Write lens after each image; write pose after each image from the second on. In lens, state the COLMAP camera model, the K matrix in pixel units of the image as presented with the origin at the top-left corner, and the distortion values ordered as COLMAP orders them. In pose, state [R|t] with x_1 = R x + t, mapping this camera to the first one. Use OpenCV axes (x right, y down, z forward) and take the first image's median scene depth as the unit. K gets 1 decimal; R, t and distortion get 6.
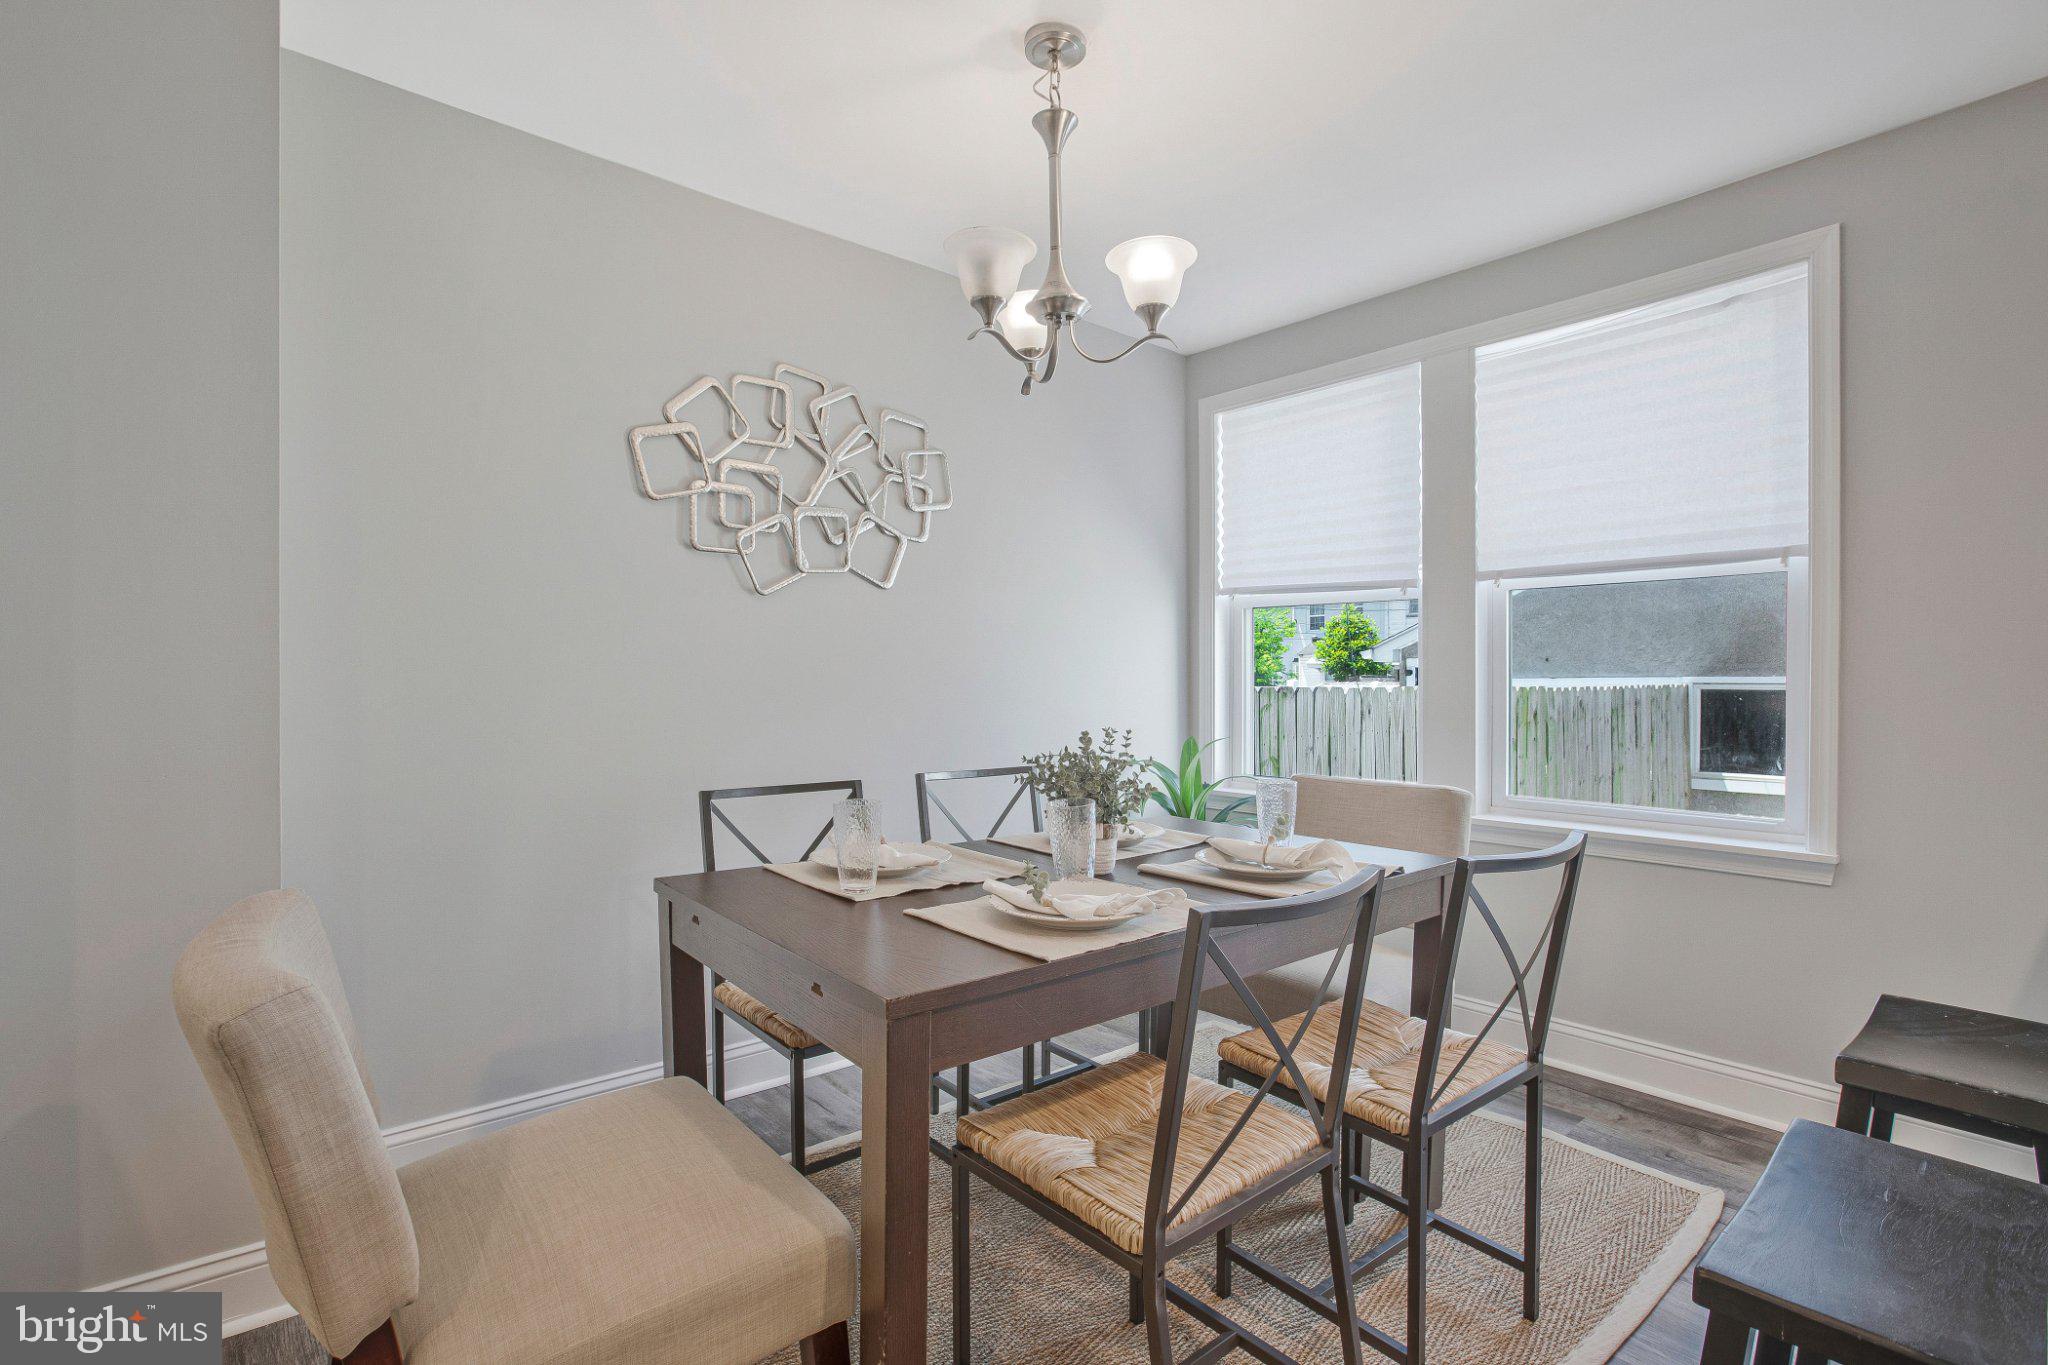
lens RADIAL K [[956.7, 0, 1024.0], [0, 956.7, 682.5], [0, 0, 1]] dist [-0.001672, -0.000141]
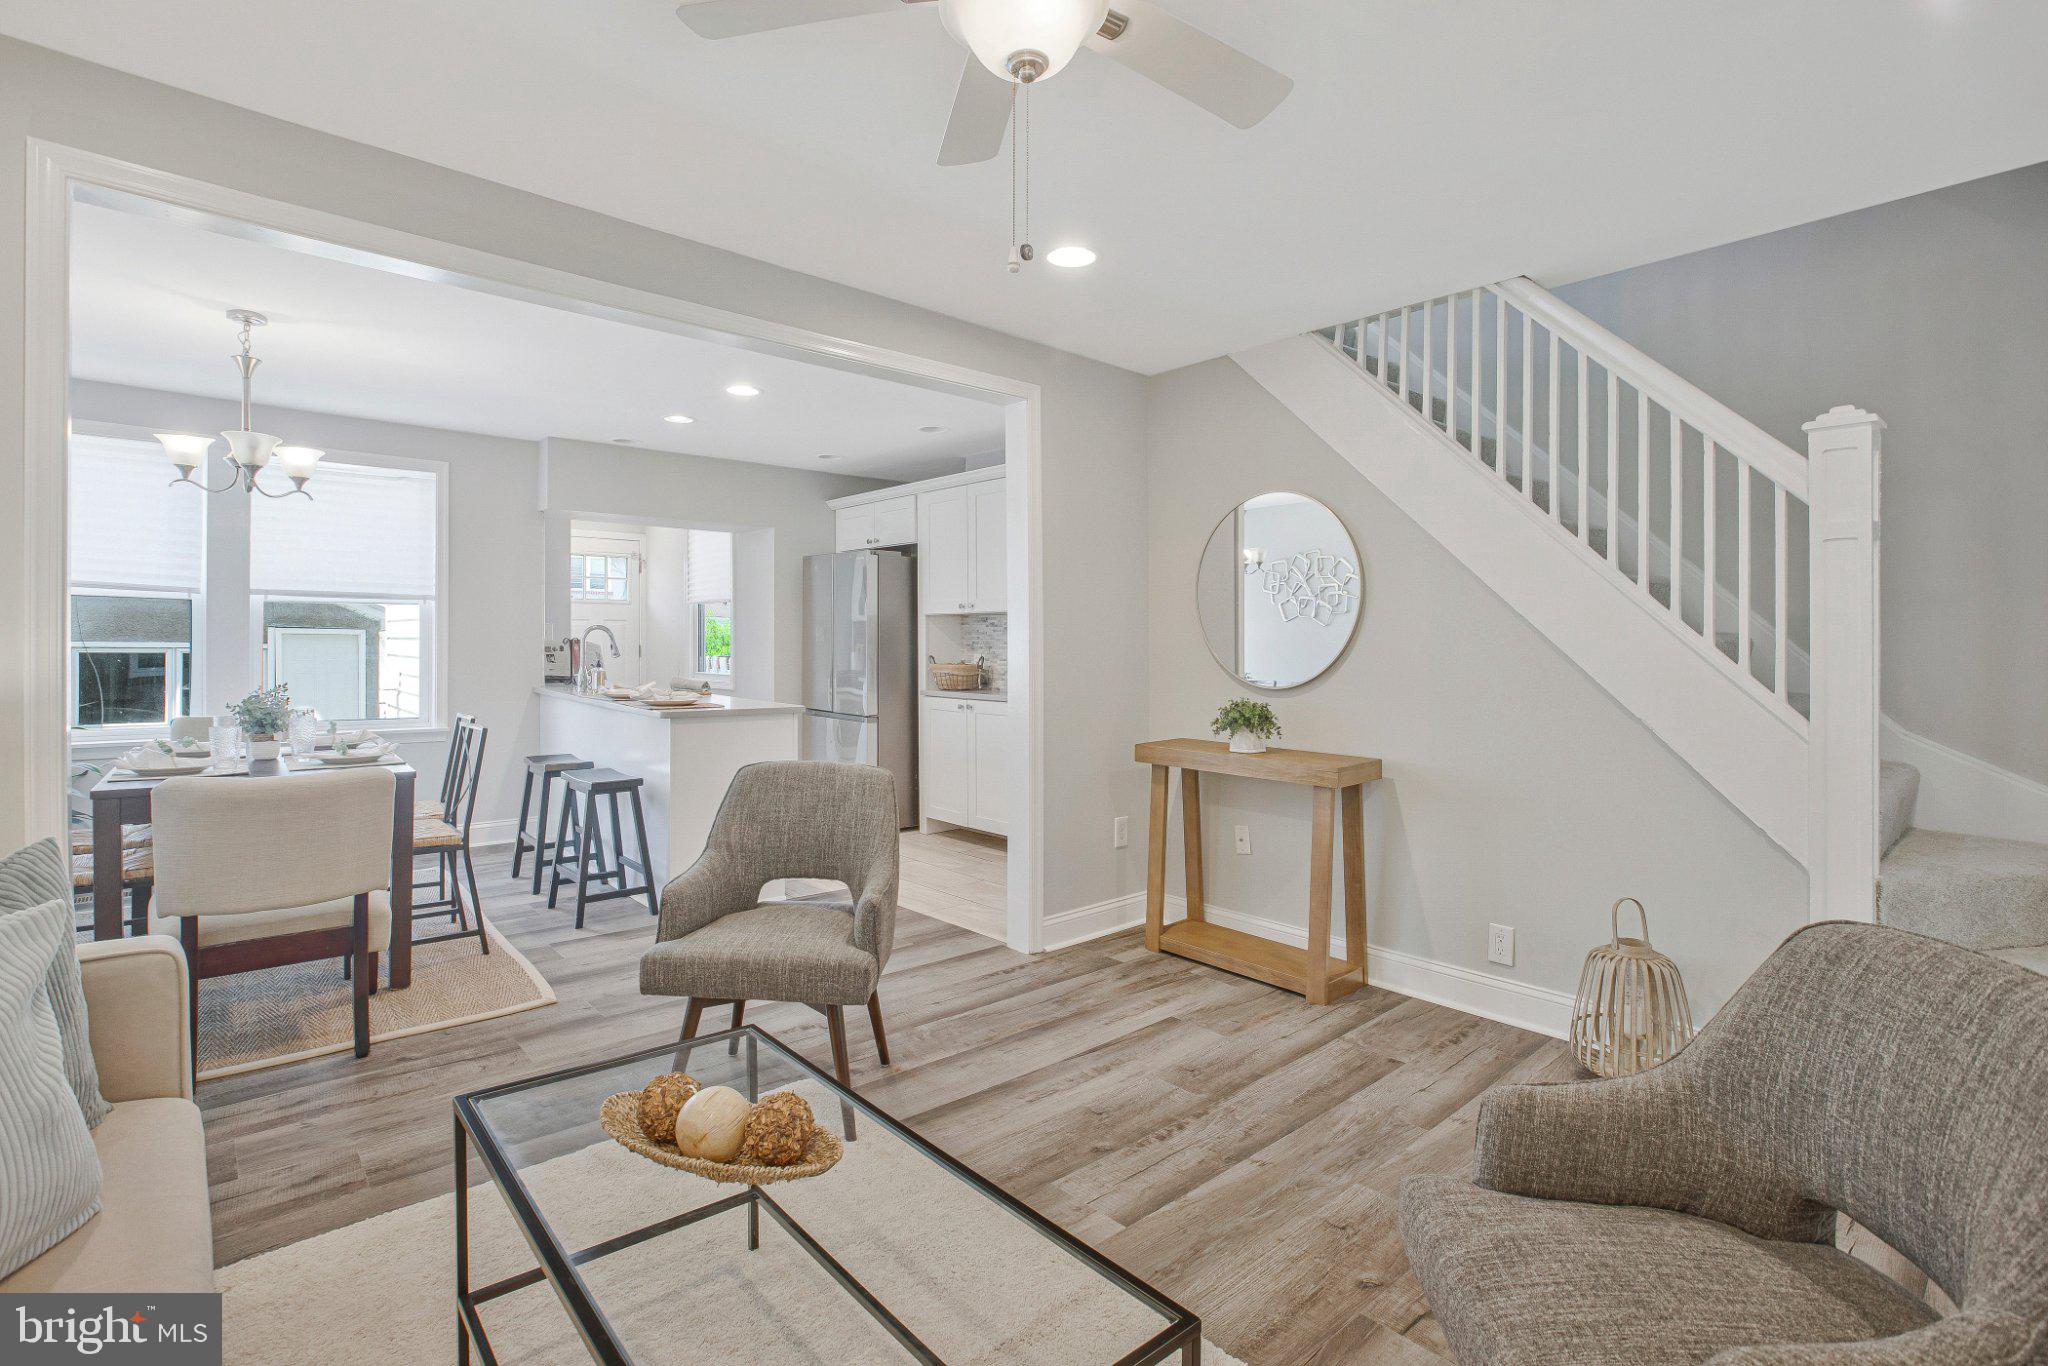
lens RADIAL K [[956.7, 0, 1024.0], [0, 956.7, 683.0], [0, 0, 1]] dist [-0.001672, -0.000141]
pose [[-0.011194, -0.044502, 0.998947, -1.183793], [-0.004286, 0.999002, 0.044456, -0.033129], [-0.999928, -0.003784, -0.011373, -0.308585]]
